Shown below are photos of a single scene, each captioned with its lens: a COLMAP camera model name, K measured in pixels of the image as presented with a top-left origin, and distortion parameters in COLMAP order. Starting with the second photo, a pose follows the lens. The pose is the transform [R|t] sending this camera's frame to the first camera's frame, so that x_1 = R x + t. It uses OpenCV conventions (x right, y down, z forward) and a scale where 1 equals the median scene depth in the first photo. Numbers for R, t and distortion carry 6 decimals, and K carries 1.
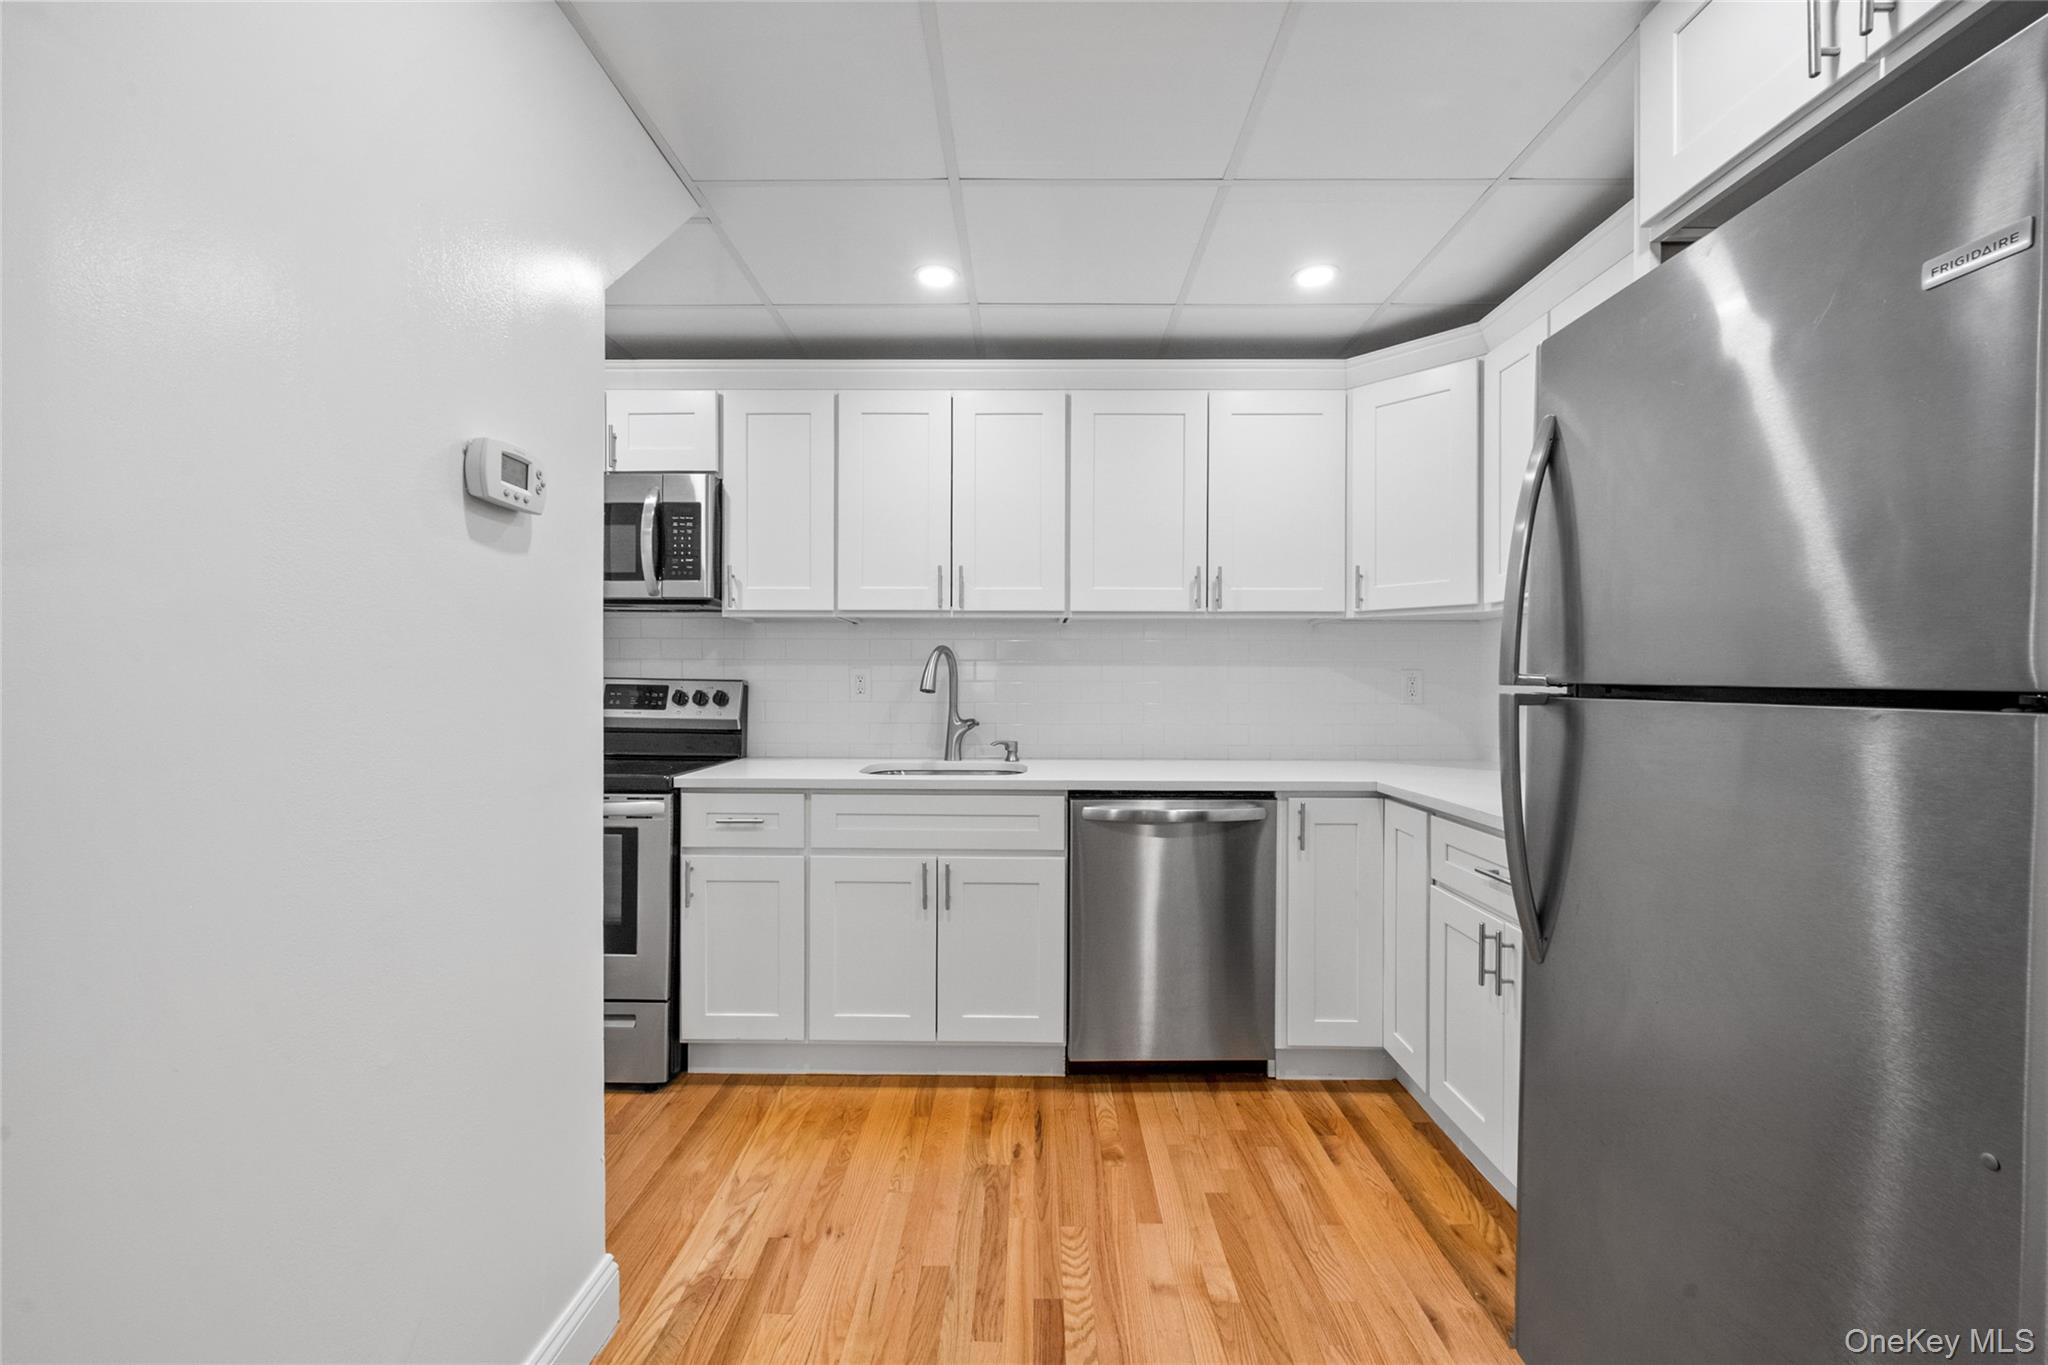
lens RADIAL K [[833.2, 0, 1024.0], [0, 833.2, 682.5], [0, 0, 1]] dist [-0.001401, -0.000088]
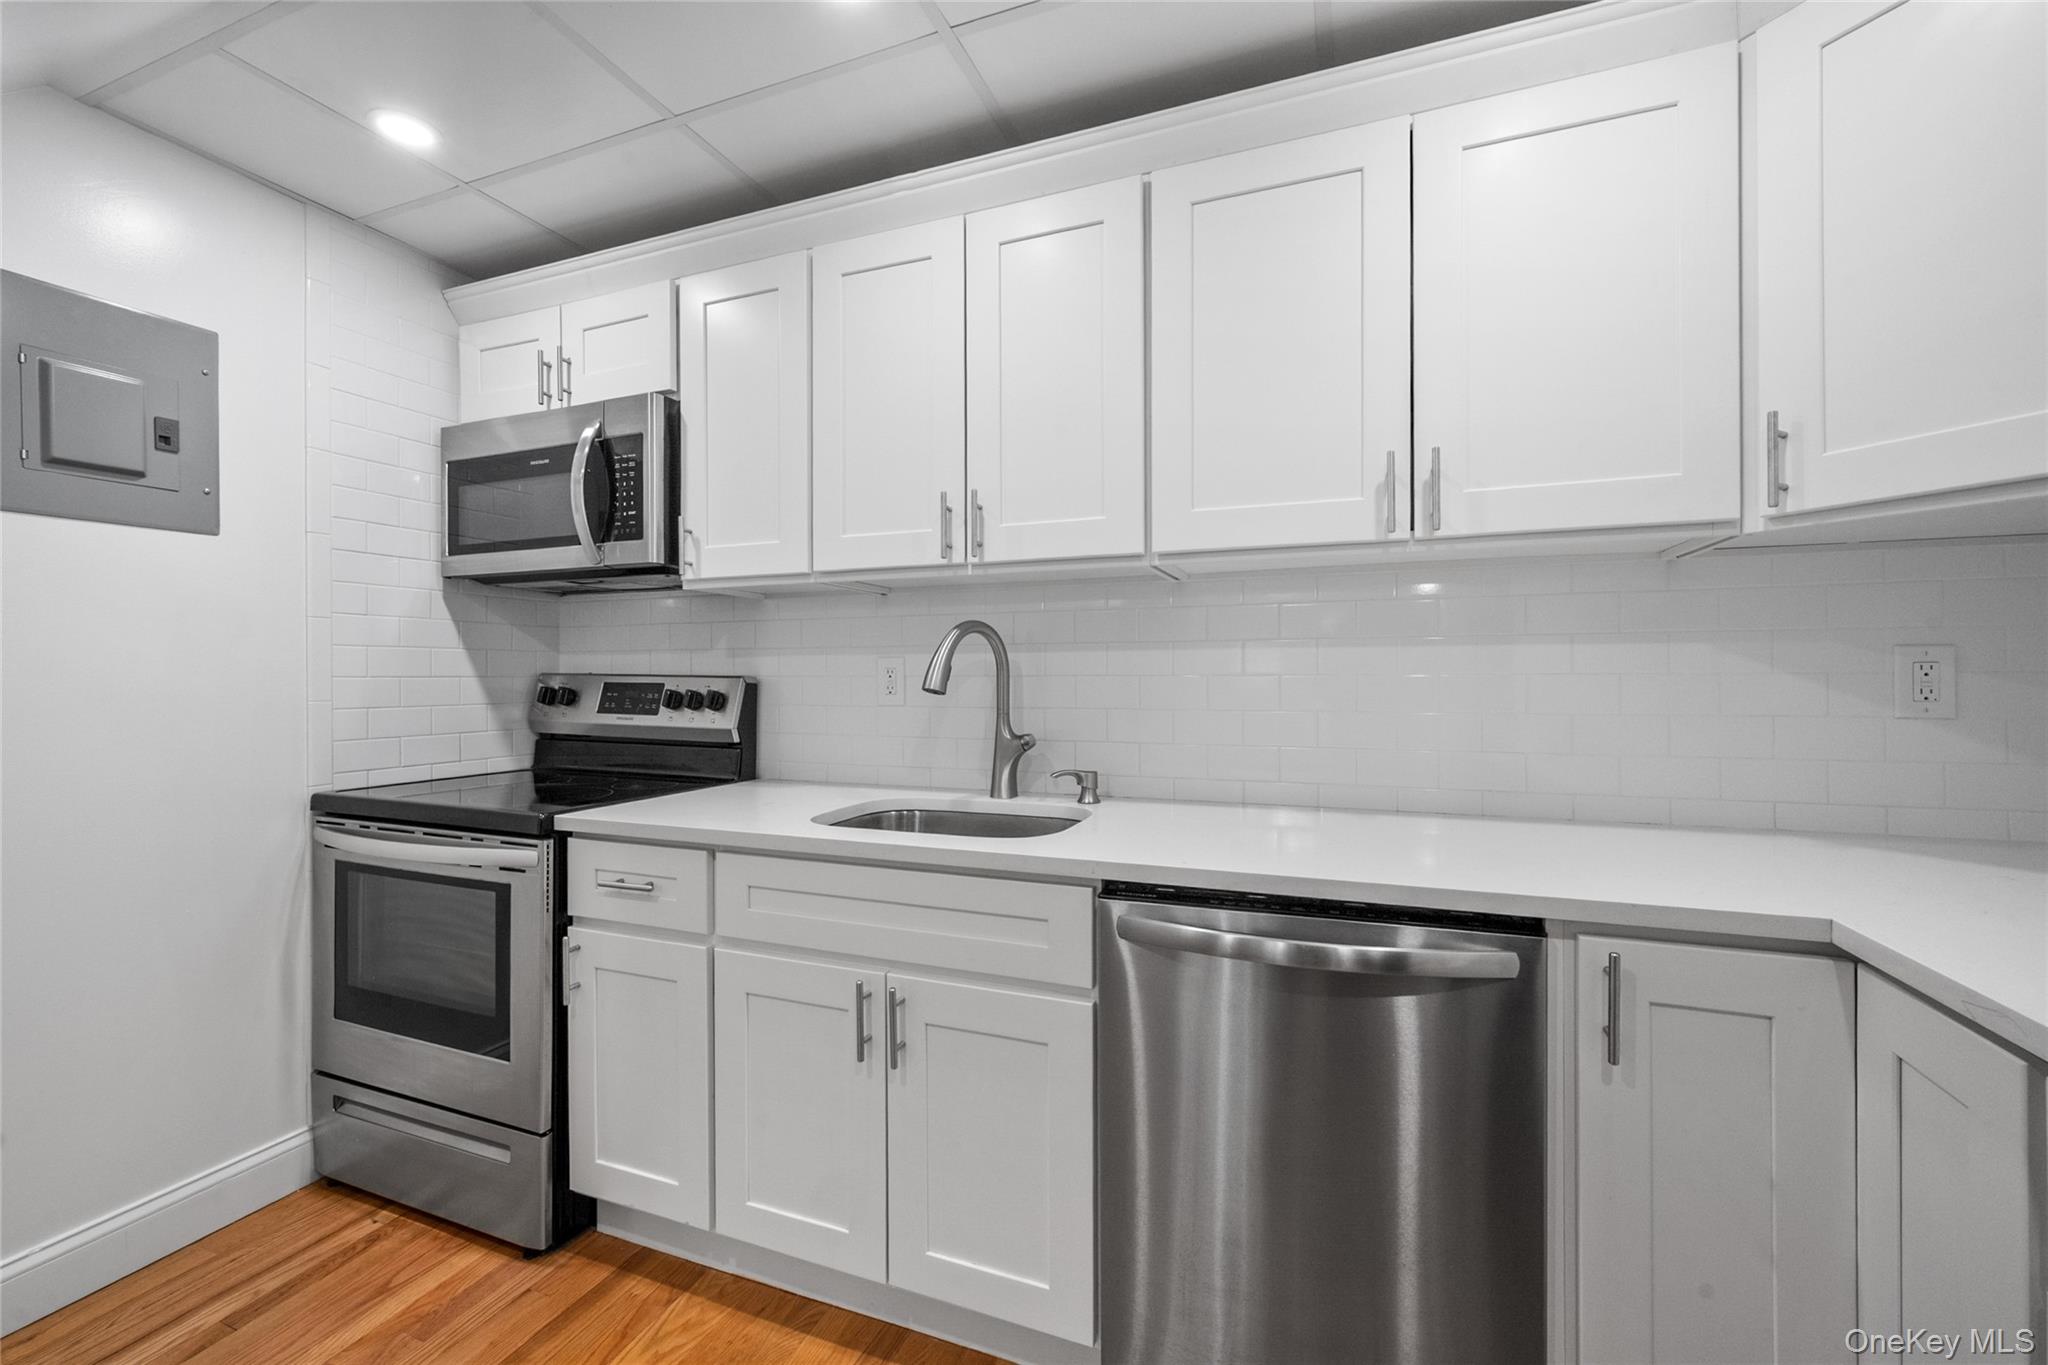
lens RADIAL K [[844.9, 0, 1019.8], [0, 844.9, 676.0], [0, 0, 1]] dist [-0.001034, -0.000089]
pose [[0.934969, -0.006233, -0.354674, 0.197662], [0.006087, 0.999980, -0.001527, -0.000347], [0.354677, -0.000732, 0.934989, 0.469111]]
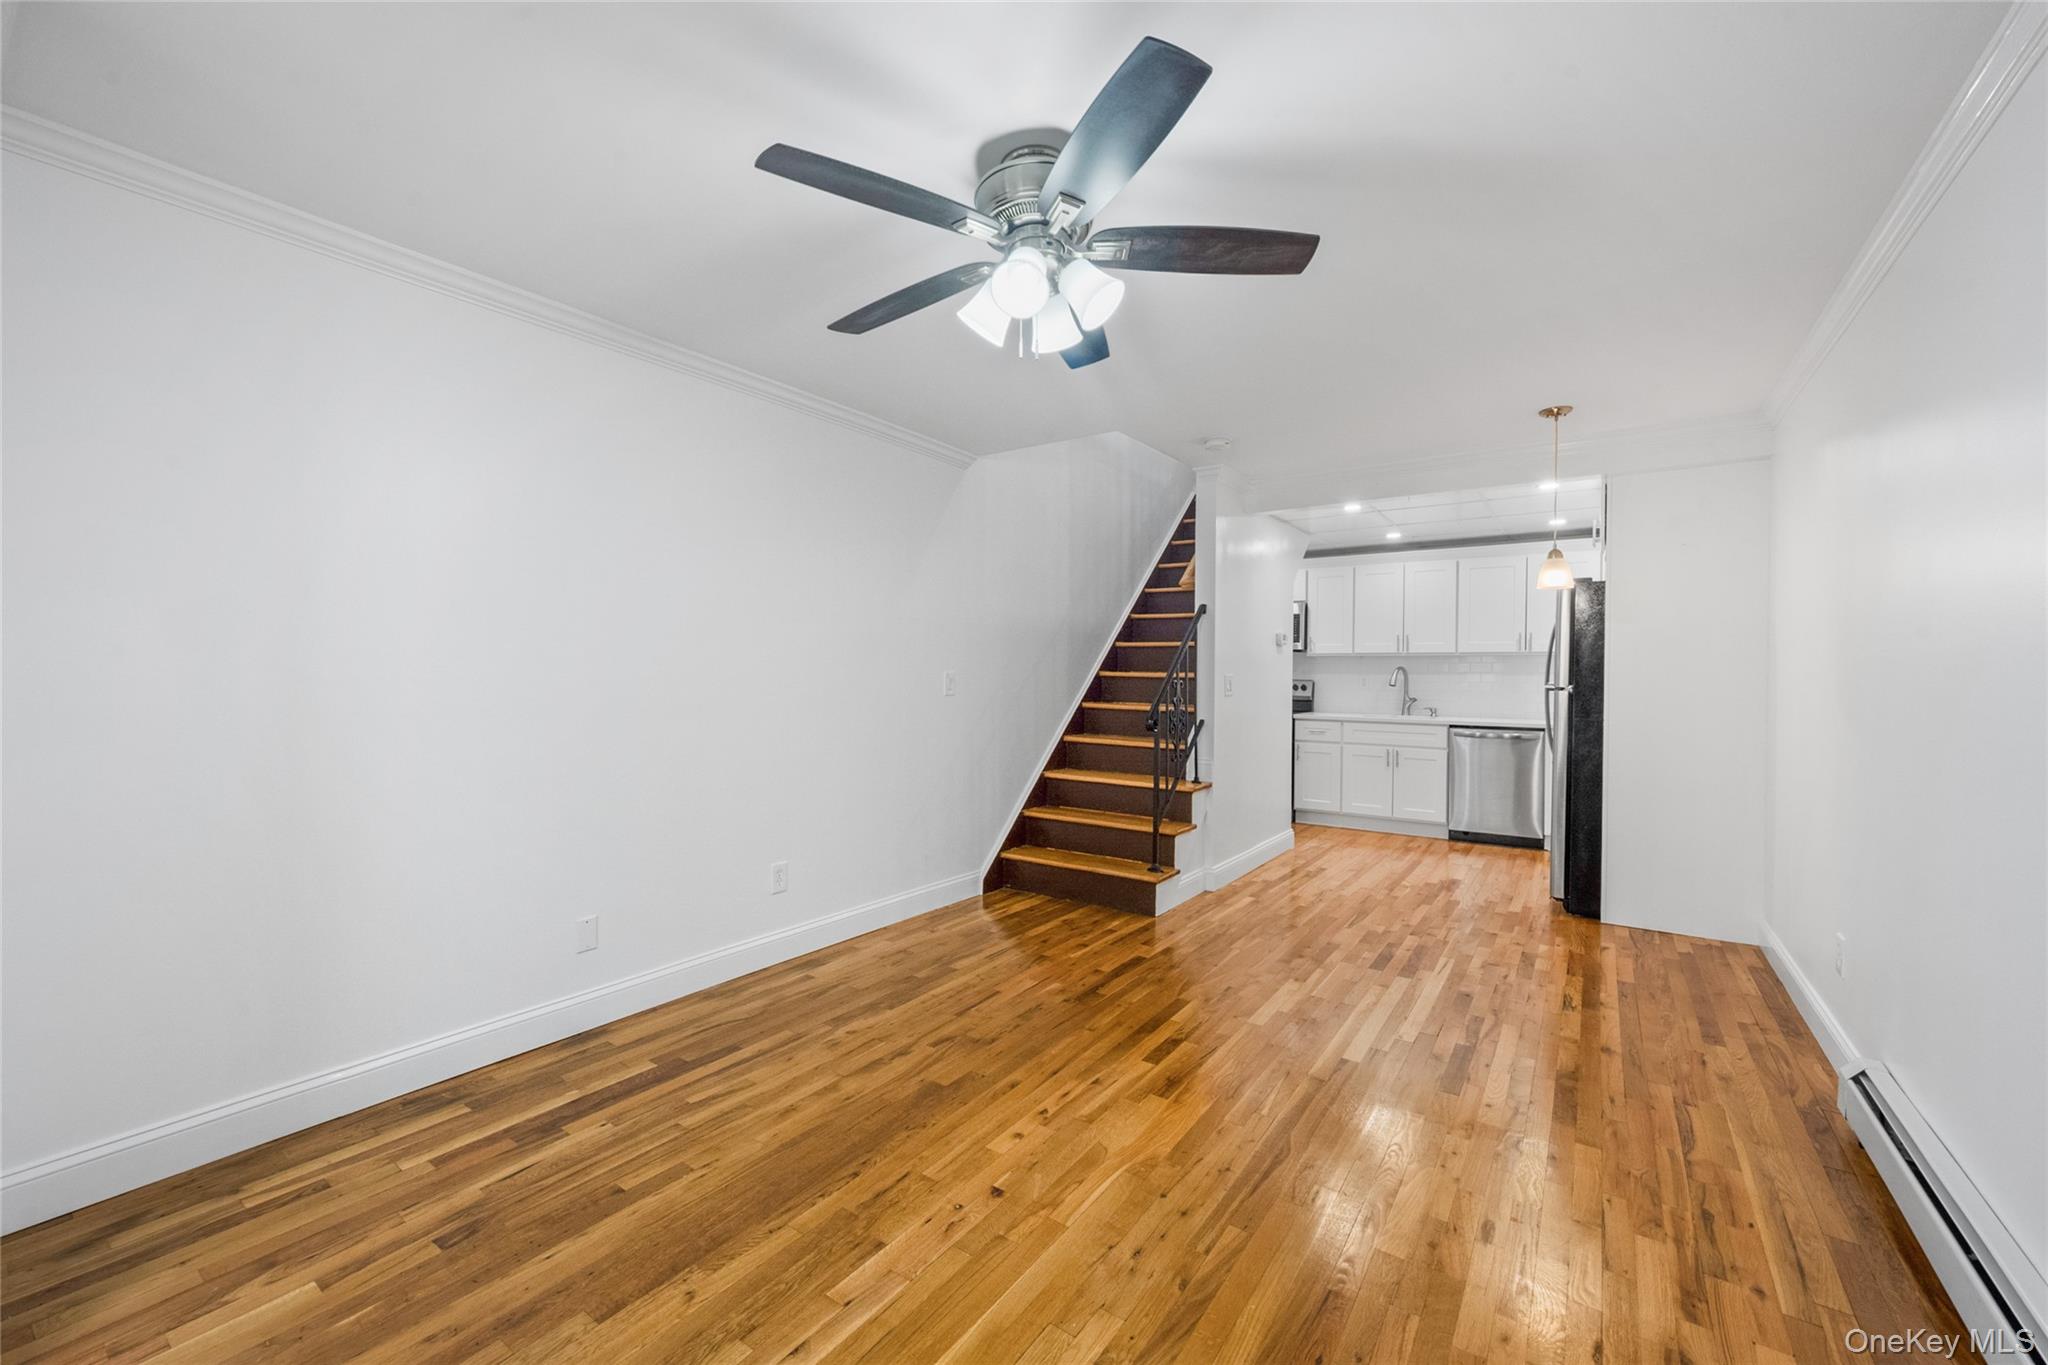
lens RADIAL K [[805.5, 0, 1018.3], [0, 805.5, 678.6], [0, 0, 1]] dist [-0.000744, -0.000044]
pose [[0.821430, 0.007559, -0.570259, 0.374235], [-0.006586, 0.999971, 0.003768, -0.013514], [0.570271, 0.000660, 0.821456, -1.781962]]
